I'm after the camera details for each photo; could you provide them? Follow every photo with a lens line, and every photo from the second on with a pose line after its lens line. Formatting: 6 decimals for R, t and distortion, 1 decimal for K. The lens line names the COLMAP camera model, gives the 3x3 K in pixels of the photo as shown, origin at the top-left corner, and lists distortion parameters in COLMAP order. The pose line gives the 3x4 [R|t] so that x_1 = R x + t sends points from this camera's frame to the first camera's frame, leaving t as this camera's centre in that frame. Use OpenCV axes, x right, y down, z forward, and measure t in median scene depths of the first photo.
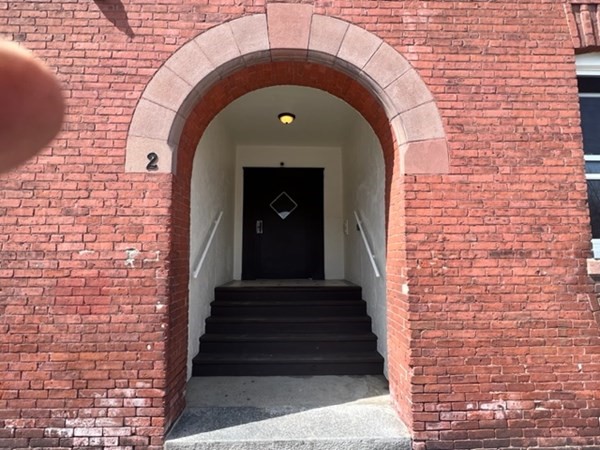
lens RADIAL K [[333.3, 0, 300.0], [0, 333.3, 225.0], [0, 0, 1]] dist [0.000522, 0.000210]
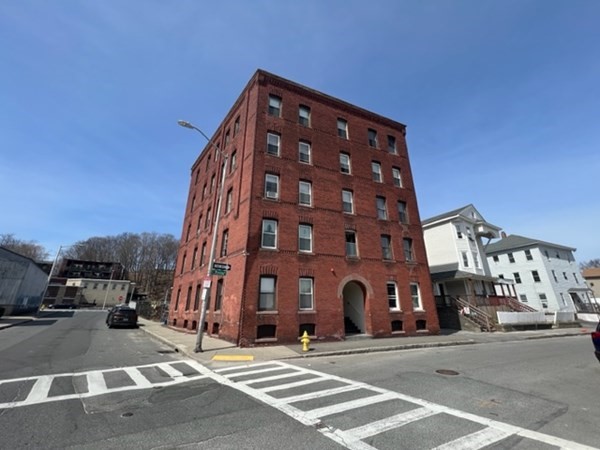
lens RADIAL K [[240.6, 0, 301.6], [0, 240.6, 222.1], [0, 0, 1]] dist [-0.001589, -0.000020]
pose [[0.922827, 0.131731, 0.361990, -3.217361], [-0.039359, 0.967037, -0.251575, -0.389311], [-0.383198, 0.217913, 0.897593, -3.580820]]
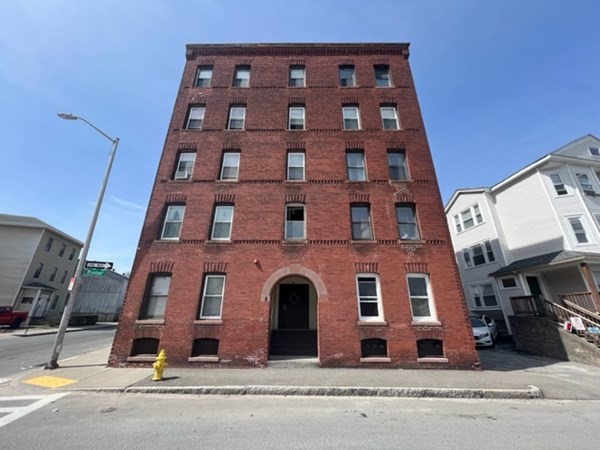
lens RADIAL K [[240.6, 0, 301.6], [0, 240.6, 222.1], [0, 0, 1]] dist [-0.001589, -0.000020]
pose [[0.999542, -0.002376, -0.030172, 0.177650], [-0.006036, 0.961234, -0.275668, -0.294797], [0.029658, 0.275723, 0.960779, -2.581725]]
